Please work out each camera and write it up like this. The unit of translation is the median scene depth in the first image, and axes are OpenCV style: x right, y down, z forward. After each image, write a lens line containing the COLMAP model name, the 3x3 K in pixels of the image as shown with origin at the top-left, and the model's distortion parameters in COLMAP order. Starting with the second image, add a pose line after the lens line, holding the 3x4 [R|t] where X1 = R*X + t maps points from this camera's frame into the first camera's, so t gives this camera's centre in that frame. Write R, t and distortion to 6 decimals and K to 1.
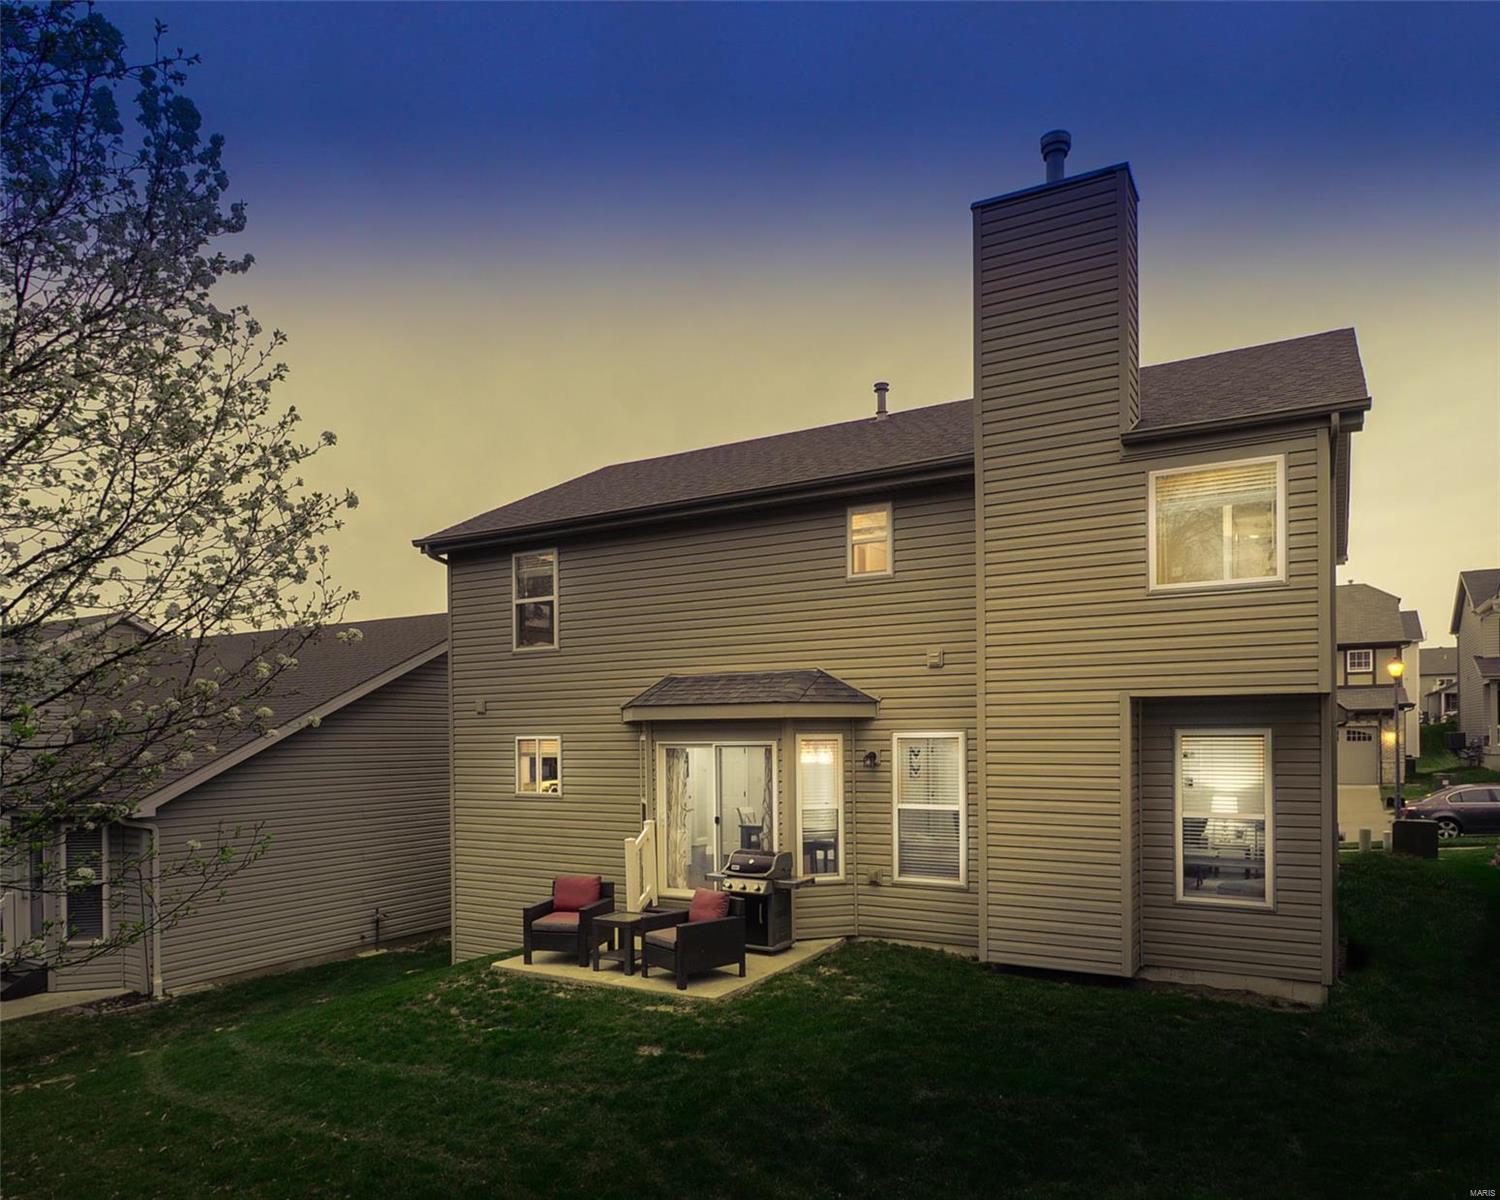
lens RADIAL K [[876.3, 0, 743.9], [0, 876.3, 763.6], [0, 0, 1]] dist [0.002226, -0.000290]
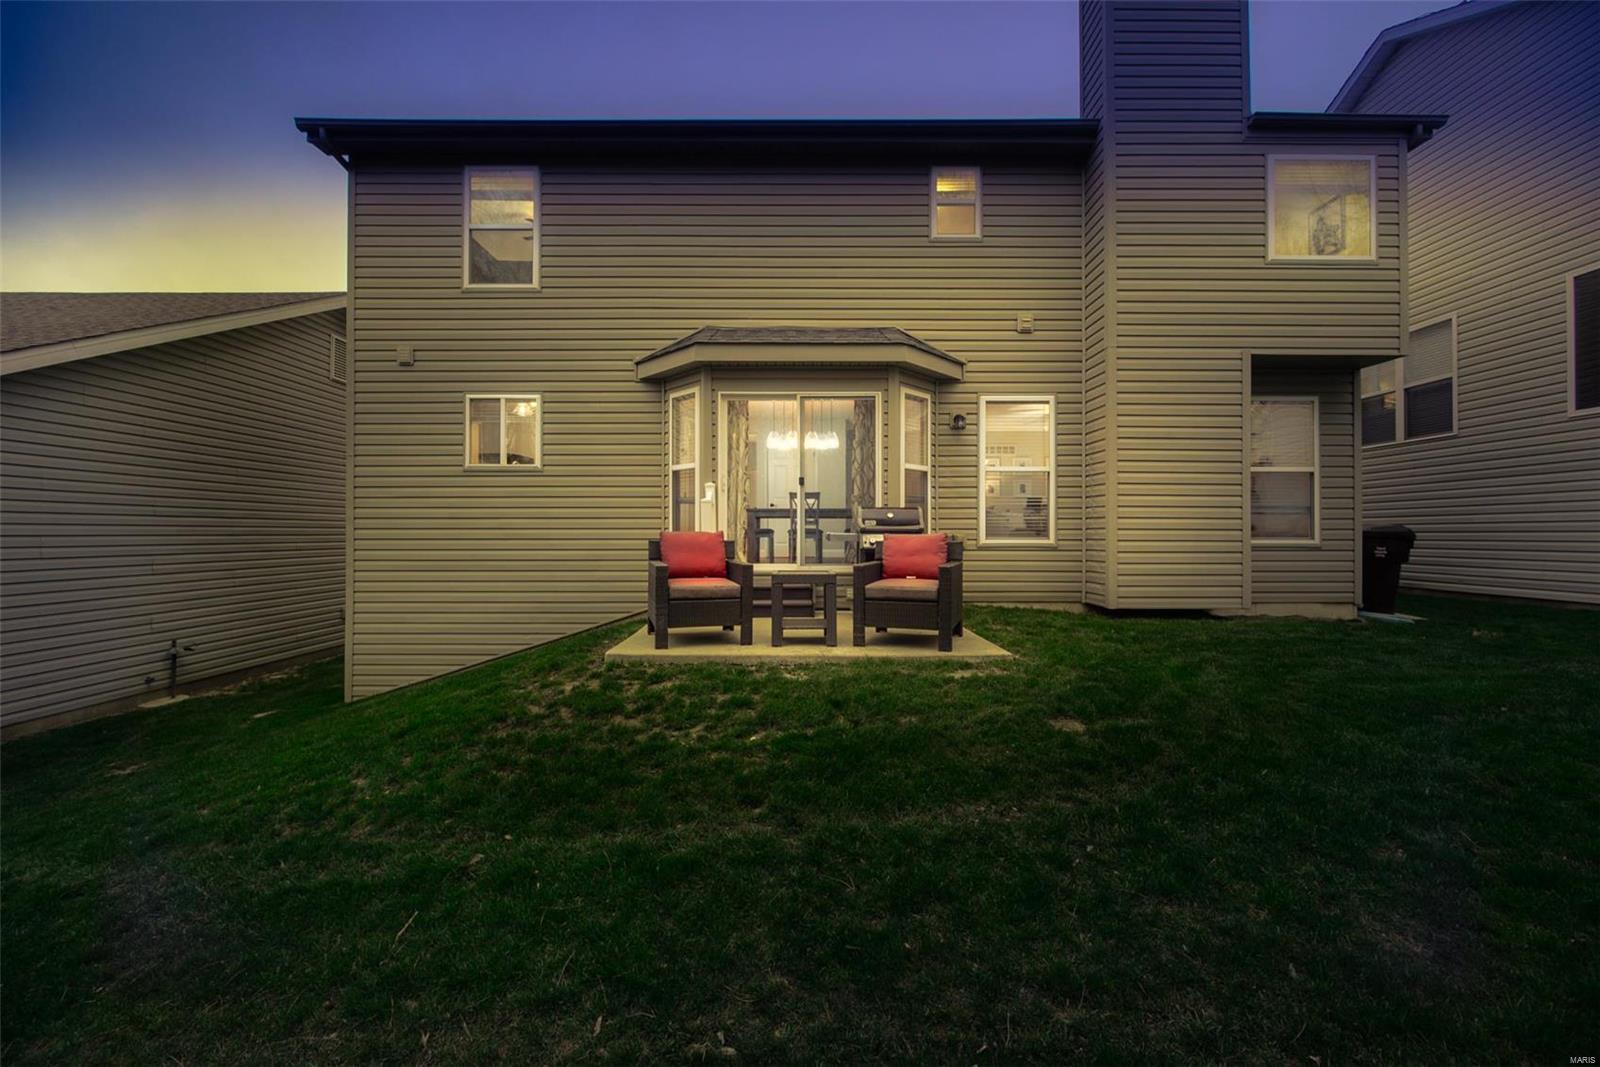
lens RADIAL K [[631.2, 0, 803.6], [0, 631.2, 530.9], [0, 0, 1]] dist [-0.002214, -0.000020]
pose [[0.876442, 0.012408, 0.481347, -0.343135], [-0.005926, 0.999870, -0.014984, 0.127625], [-0.481471, 0.010280, 0.876402, 0.456409]]
